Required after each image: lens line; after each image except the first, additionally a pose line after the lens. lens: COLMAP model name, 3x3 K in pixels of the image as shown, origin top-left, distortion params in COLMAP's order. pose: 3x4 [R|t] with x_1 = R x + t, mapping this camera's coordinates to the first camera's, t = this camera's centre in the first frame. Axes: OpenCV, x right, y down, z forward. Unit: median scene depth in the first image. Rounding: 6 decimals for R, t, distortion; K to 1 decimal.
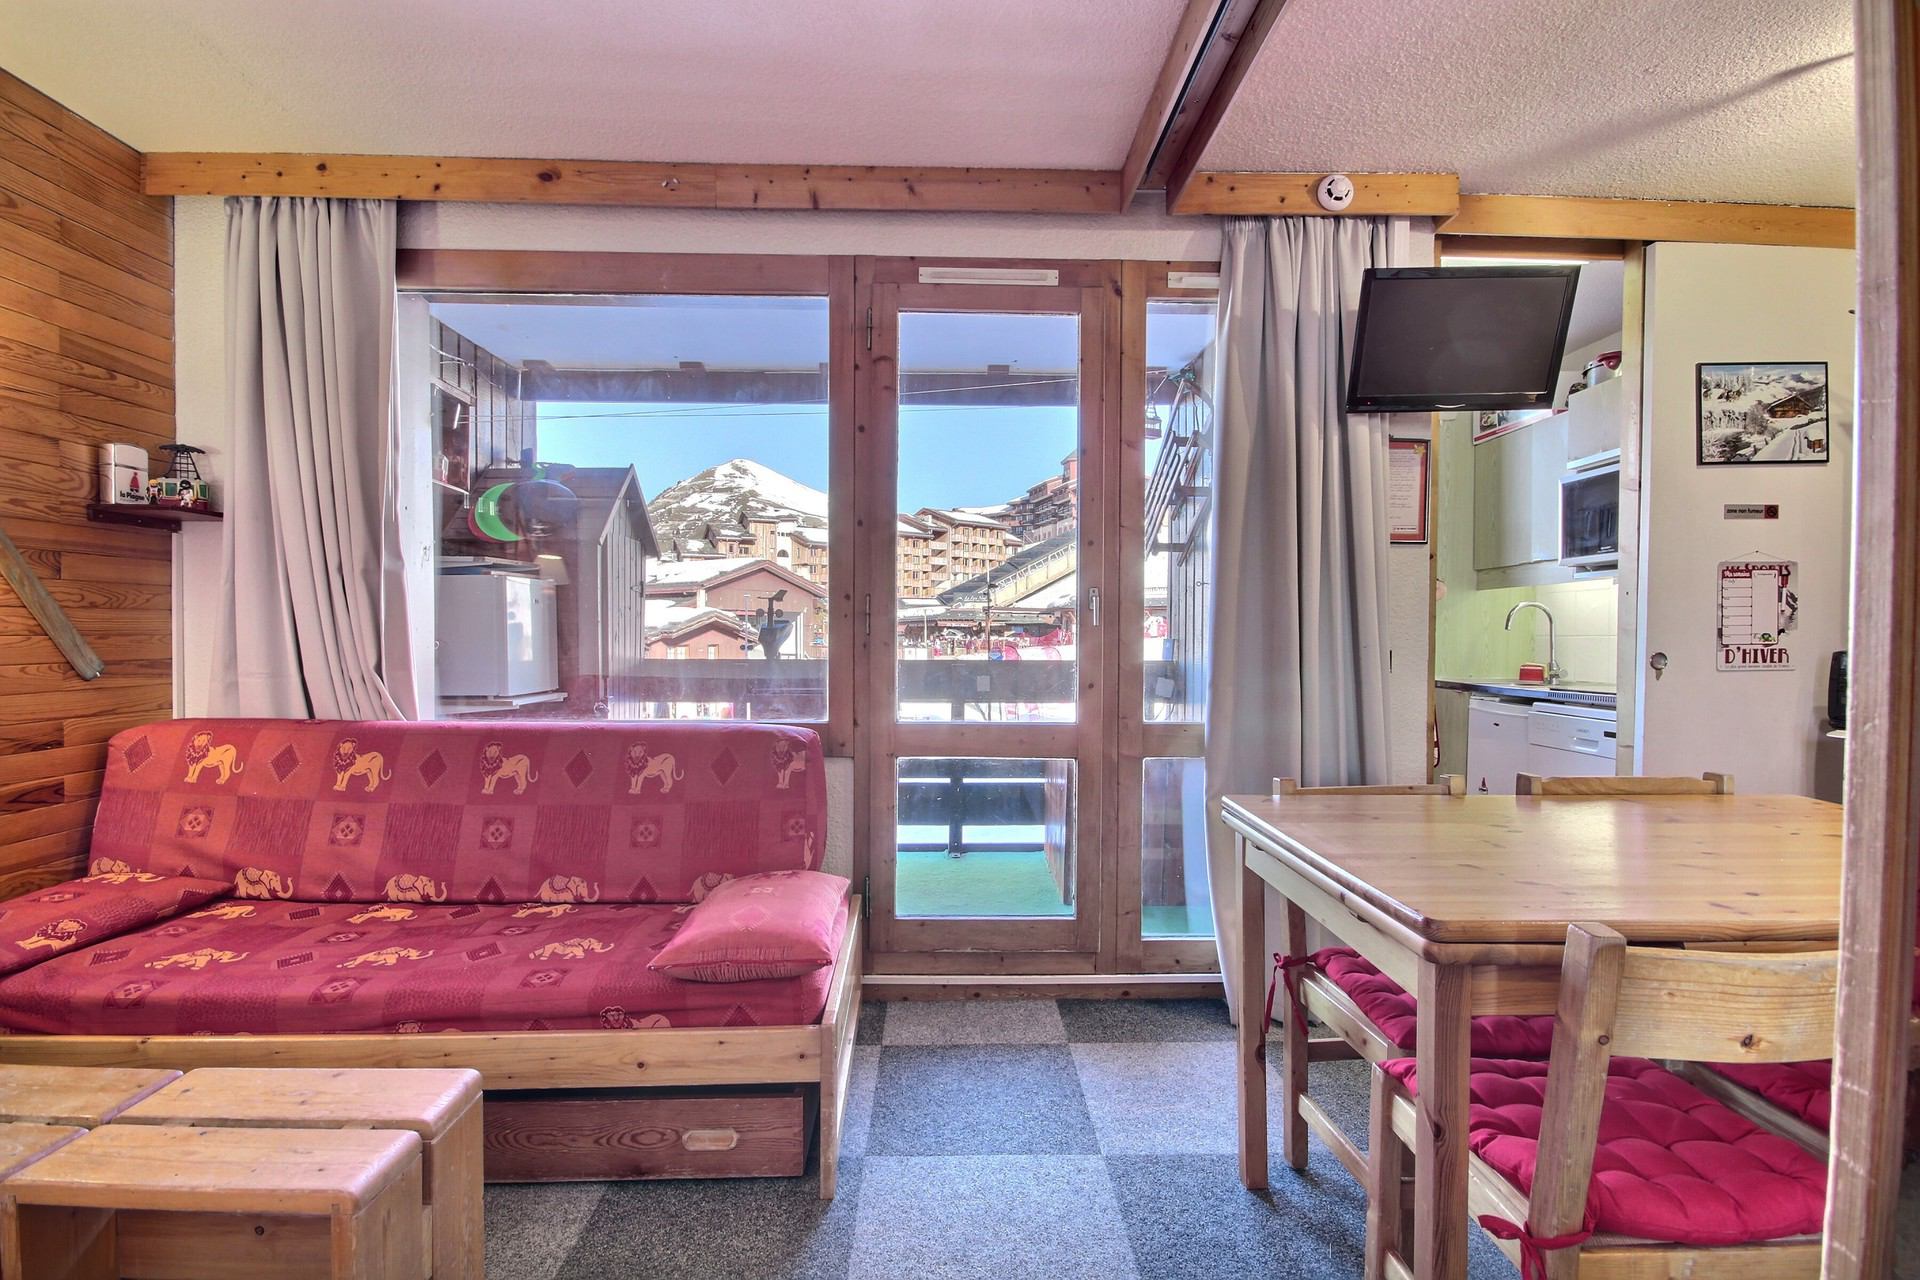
lens RADIAL K [[892.2, 0, 960.0], [0, 892.2, 640.0], [0, 0, 1]] dist [0.013713, -0.013694]
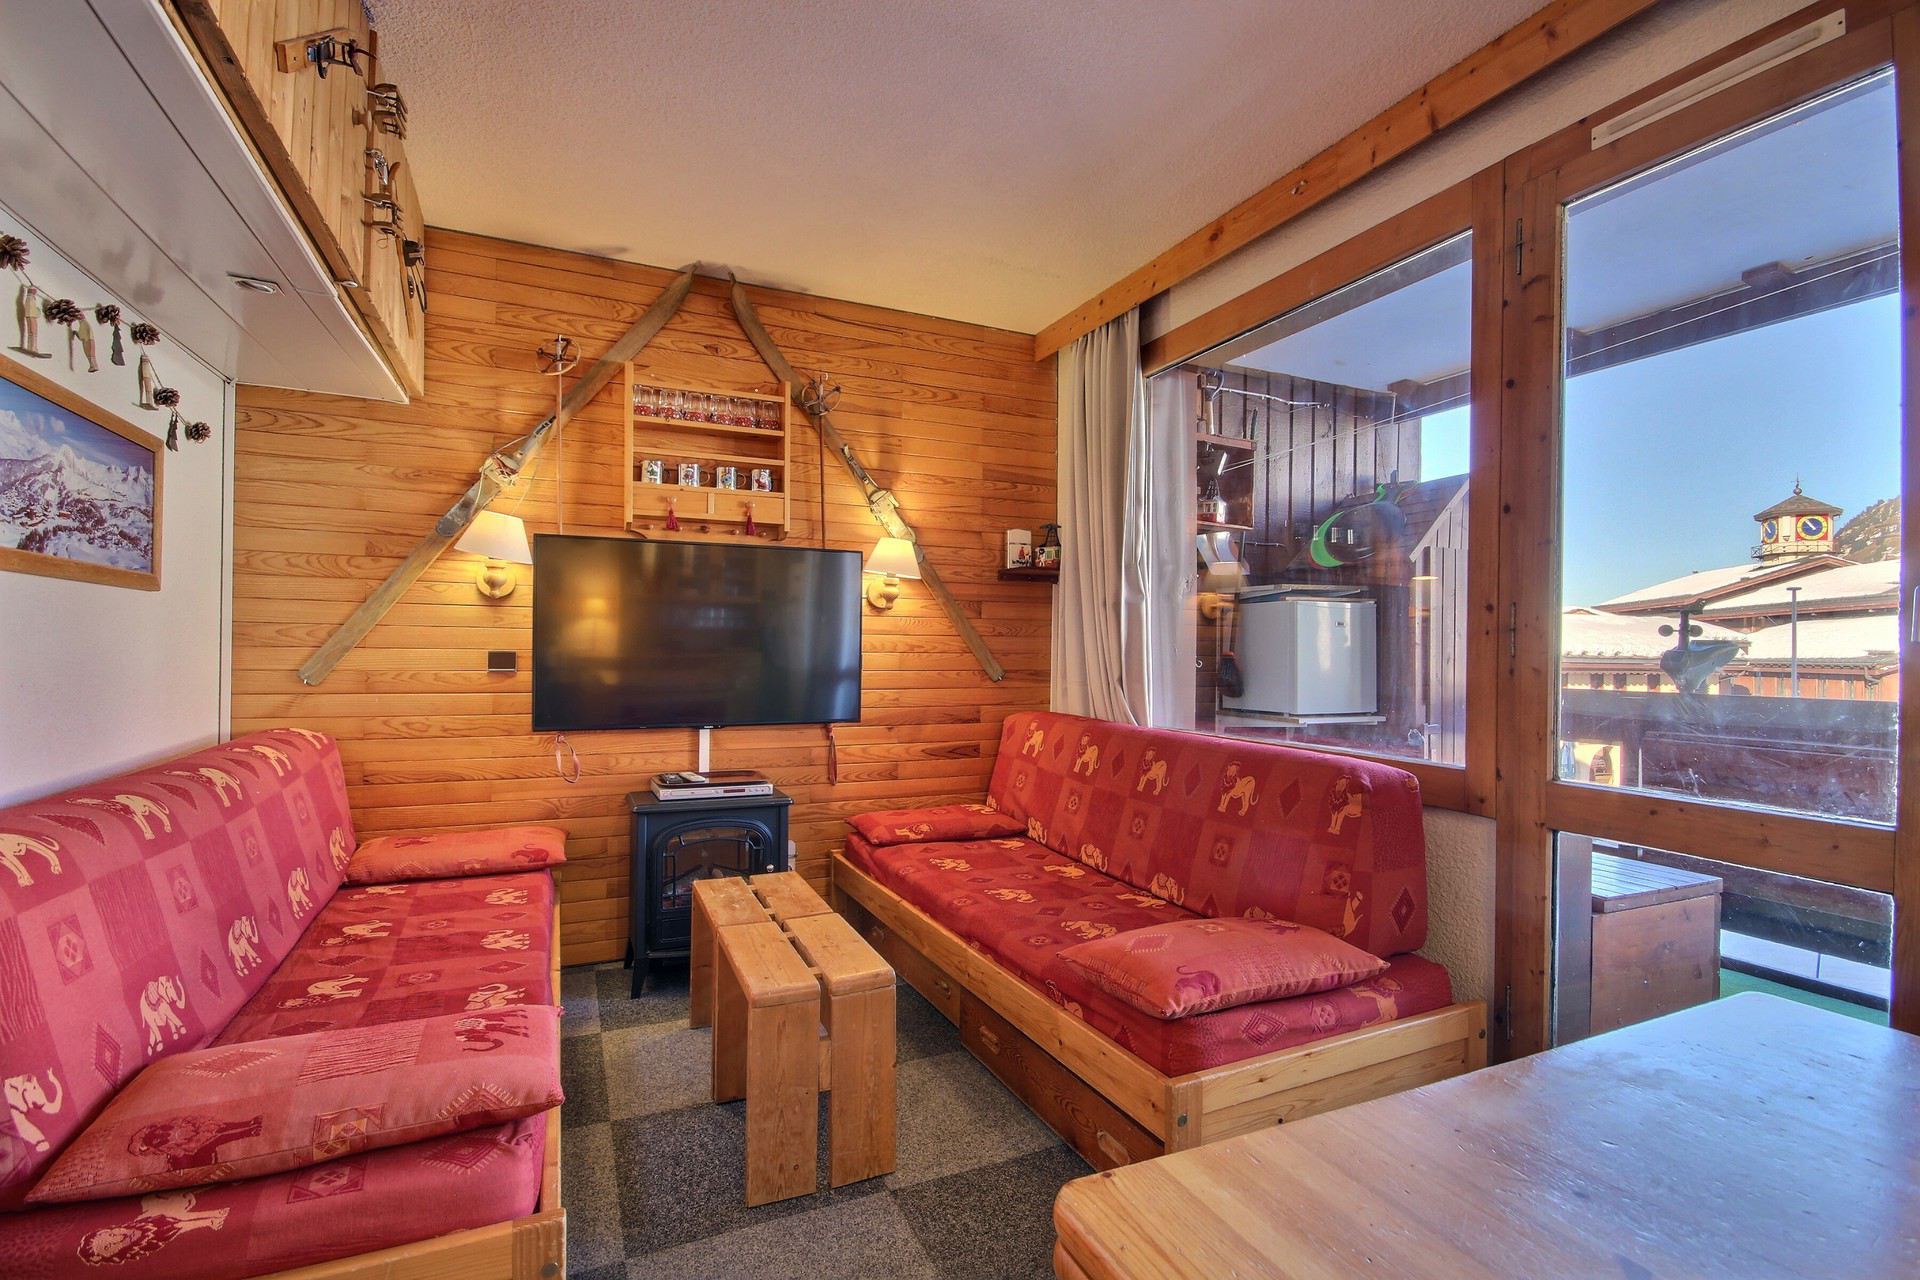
lens RADIAL K [[879.3, 0, 960.0], [0, 879.3, 640.0], [0, 0, 1]] dist [0.003337, 0.000545]
pose [[0.404191, -0.010597, -0.914613, 0.412711], [-0.016458, 0.999687, -0.018856, 0.001343], [0.914526, 0.022674, 0.403890, 0.307865]]
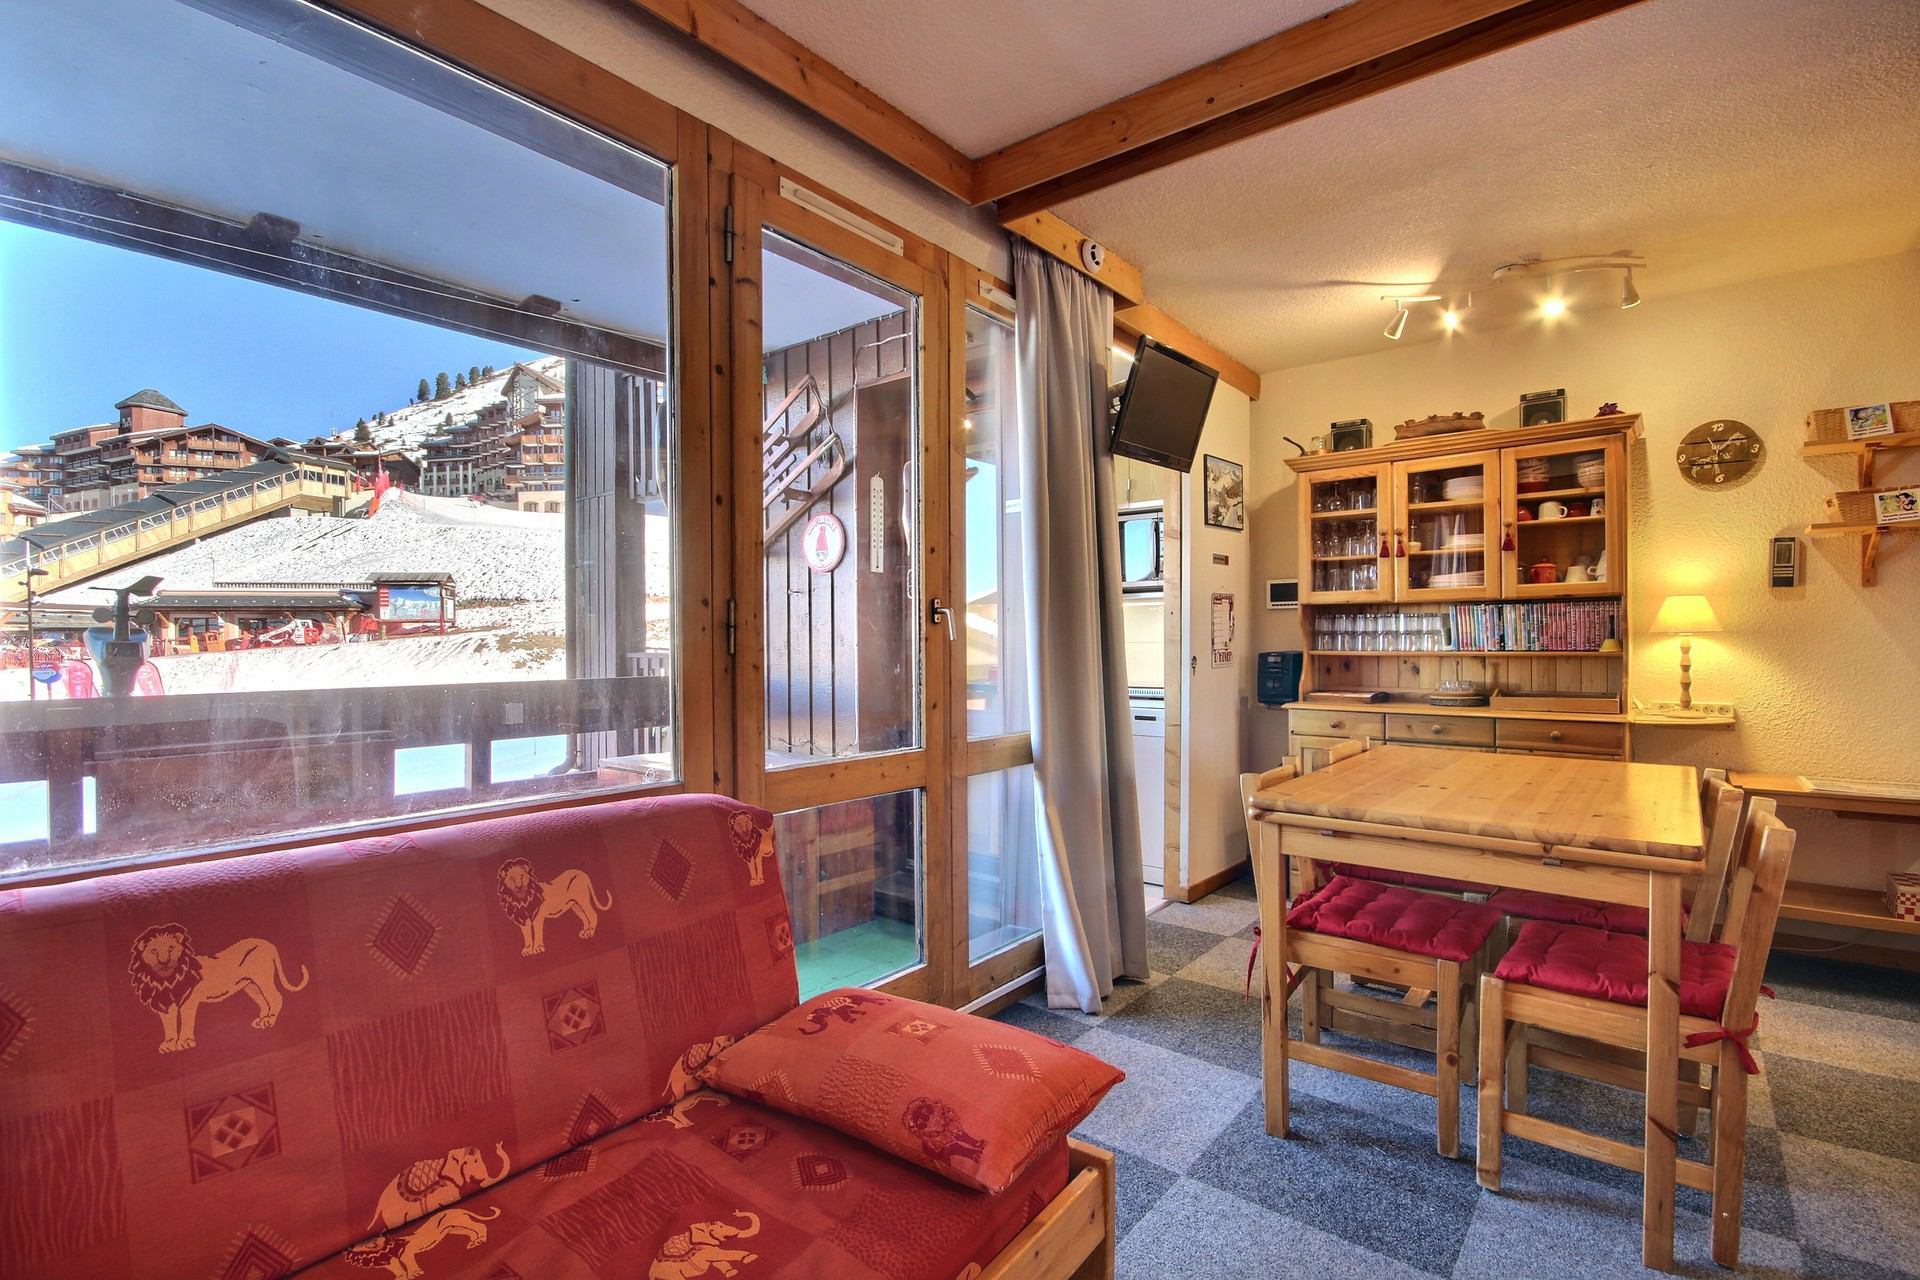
lens RADIAL K [[892.2, 0, 960.0], [0, 892.2, 640.0], [0, 0, 1]] dist [0.013713, -0.013694]
pose [[0.641207, -0.008662, 0.767319, -0.590398], [0.012026, 0.999927, 0.001238, -0.017895], [-0.767273, 0.008434, 0.641265, 0.425385]]
